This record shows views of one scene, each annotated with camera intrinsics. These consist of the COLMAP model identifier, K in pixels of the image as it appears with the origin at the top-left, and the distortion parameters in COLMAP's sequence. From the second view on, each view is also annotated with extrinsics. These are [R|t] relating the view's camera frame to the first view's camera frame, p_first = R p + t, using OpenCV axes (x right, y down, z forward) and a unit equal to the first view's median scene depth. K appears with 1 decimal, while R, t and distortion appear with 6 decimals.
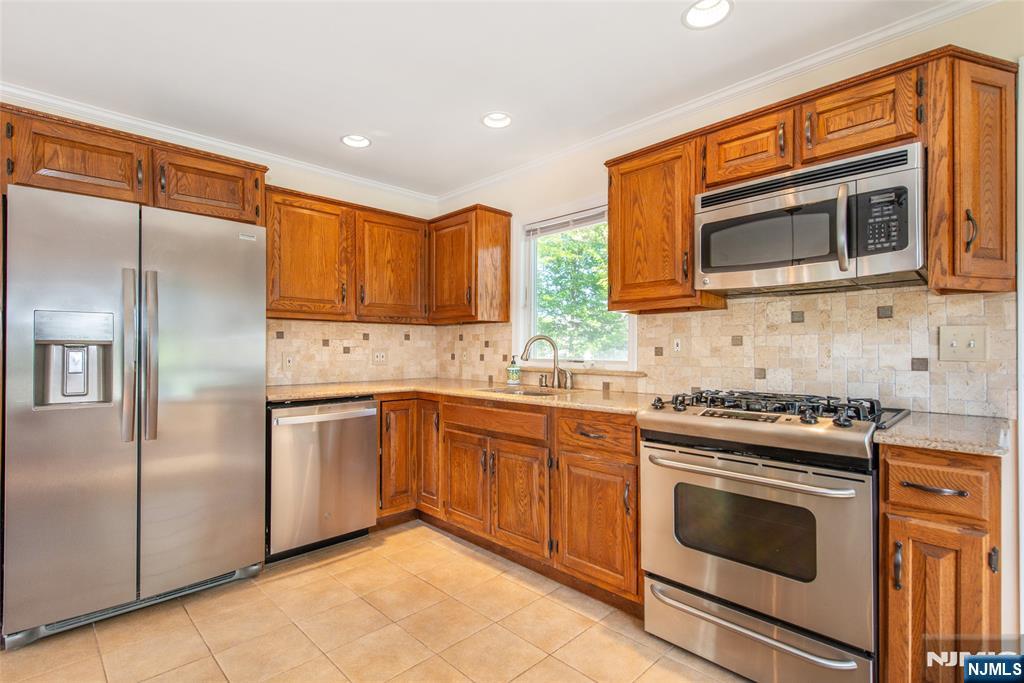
lens RADIAL K [[483.6, 0, 510.7], [0, 483.6, 345.6], [0, 0, 1]] dist [0.003669, 0.000054]
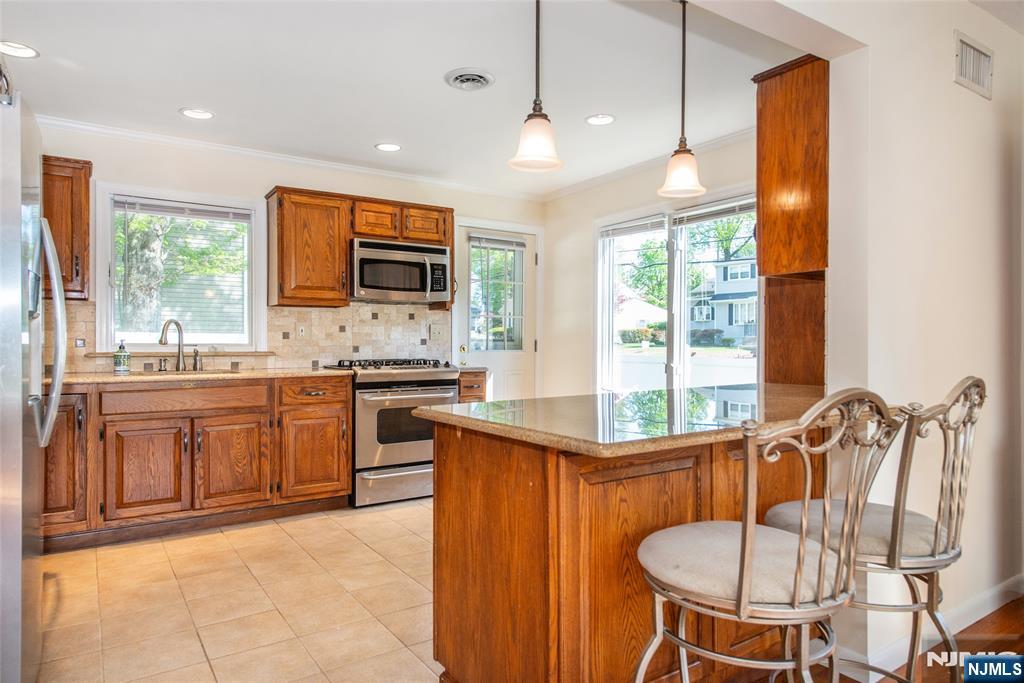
lens RADIAL K [[644.4, 0, 512.0], [0, 644.4, 341.5], [0, 0, 1]] dist [-0.004180, -0.001294]
pose [[0.180400, -0.000754, 0.983593, -1.543129], [-0.009048, 0.999956, 0.002426, 0.021657], [-0.983552, -0.009337, 0.180385, 0.090302]]
